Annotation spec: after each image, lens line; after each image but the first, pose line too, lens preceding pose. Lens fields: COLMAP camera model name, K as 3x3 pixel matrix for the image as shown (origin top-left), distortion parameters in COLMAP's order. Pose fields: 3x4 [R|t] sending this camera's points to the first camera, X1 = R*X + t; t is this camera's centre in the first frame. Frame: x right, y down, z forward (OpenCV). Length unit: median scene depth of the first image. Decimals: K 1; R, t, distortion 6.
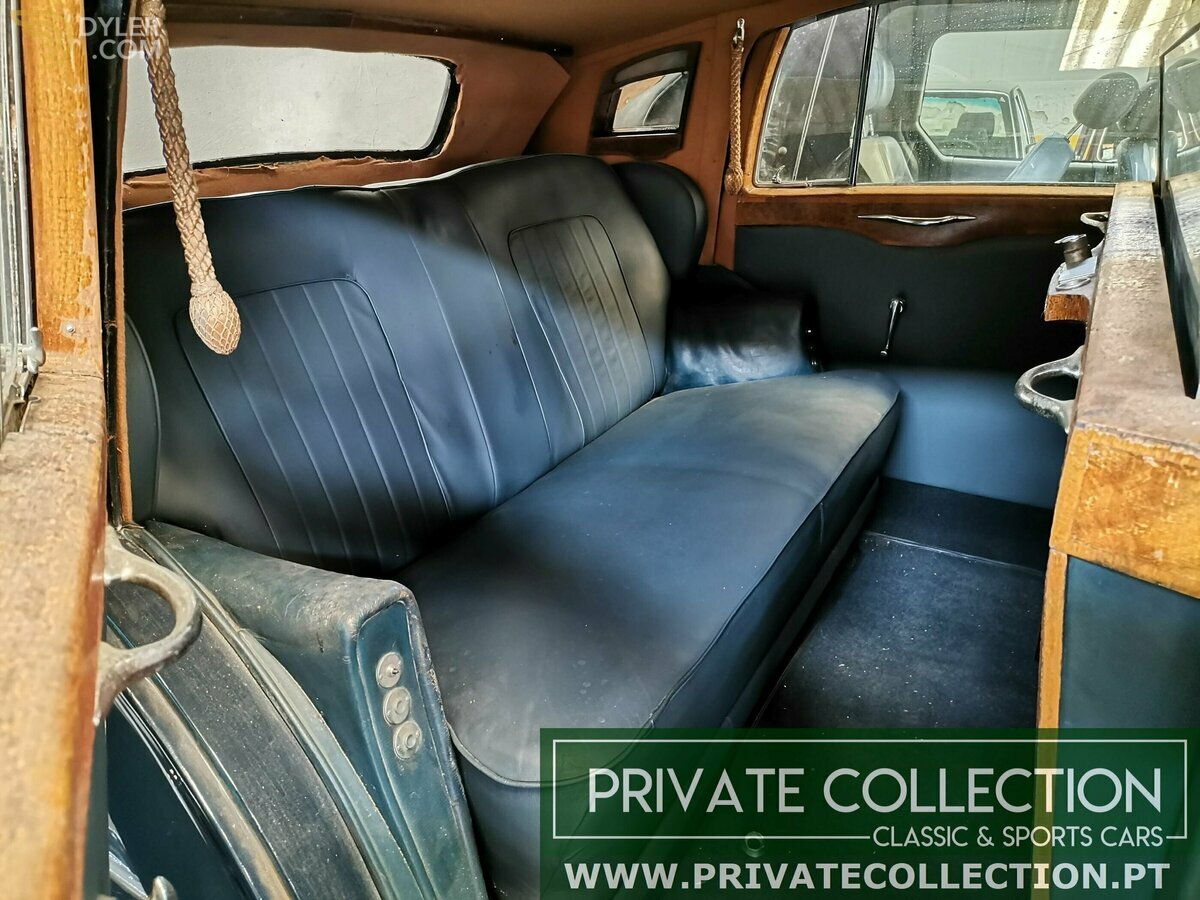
lens RADIAL K [[915.1, 0, 600.0], [0, 915.1, 450.0], [0, 0, 1]] dist [0.059876, -0.039049]
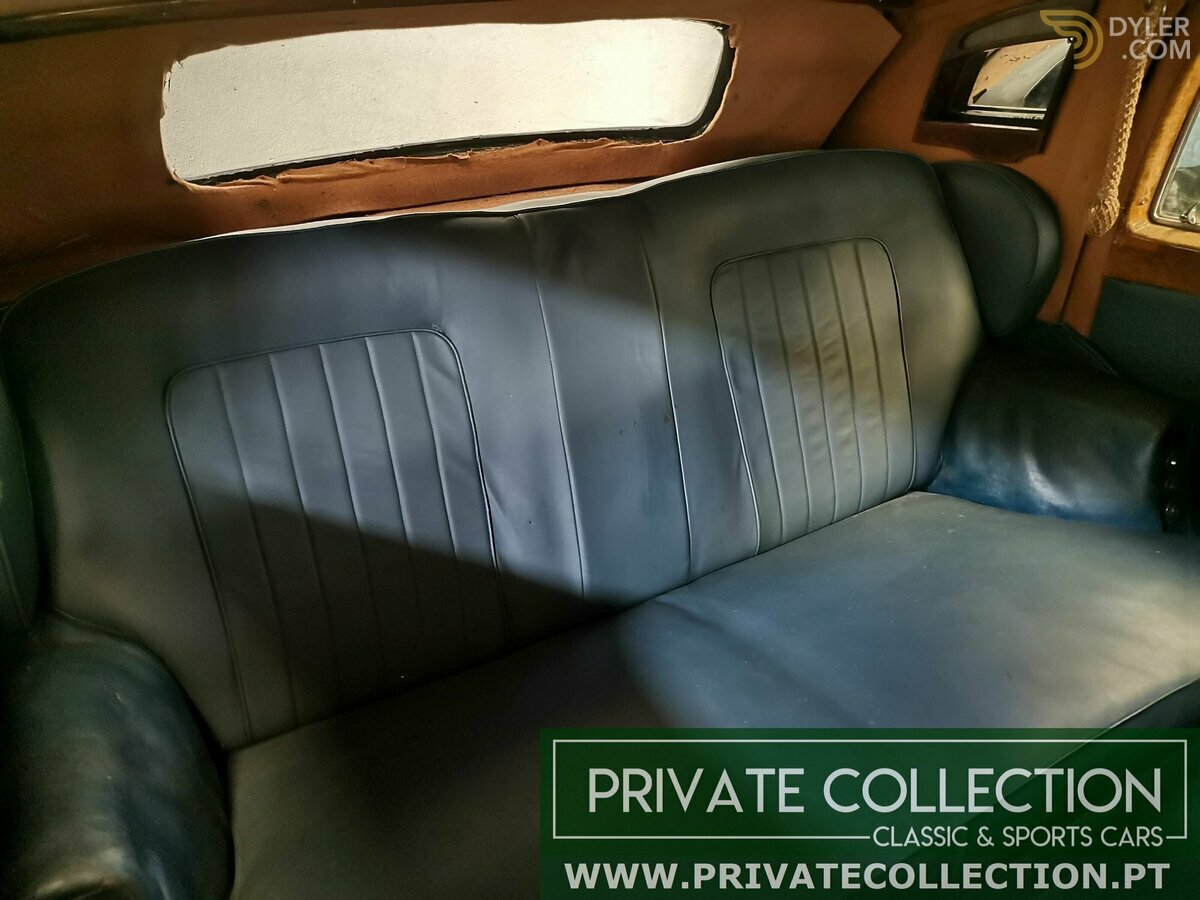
lens RADIAL K [[915.1, 0, 600.0], [0, 915.1, 450.0], [0, 0, 1]] dist [0.059876, -0.039049]
pose [[0.863132, 0.243816, -0.442219, 0.175969], [-0.189520, 0.968108, 0.163854, -0.177774], [0.468066, -0.057618, 0.881813, 0.248280]]
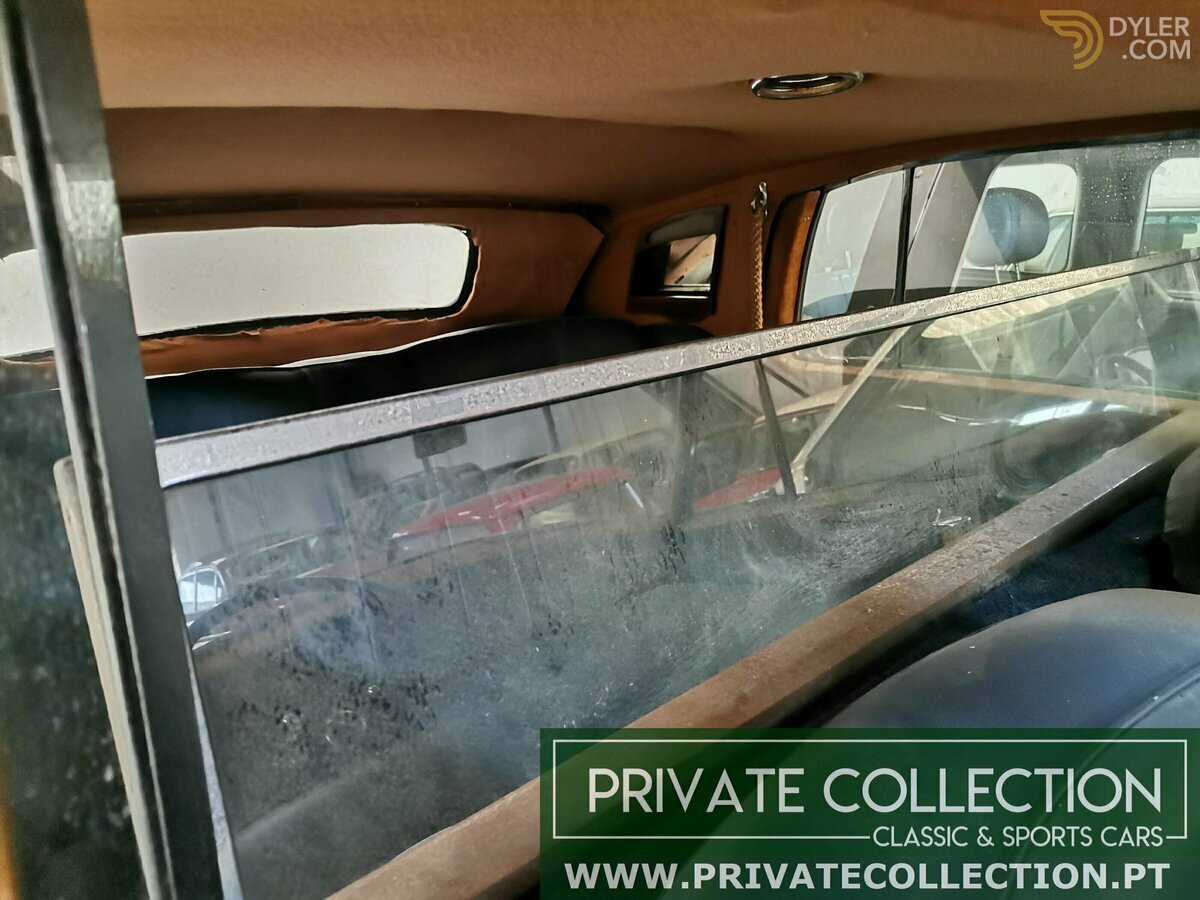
lens RADIAL K [[915.1, 0, 600.0], [0, 915.1, 450.0], [0, 0, 1]] dist [0.059876, -0.039049]
pose [[0.951479, 0.080084, -0.297108, 0.281412], [-0.107770, 0.991113, -0.077979, -0.120090], [0.288223, 0.106215, 0.951654, 0.131510]]
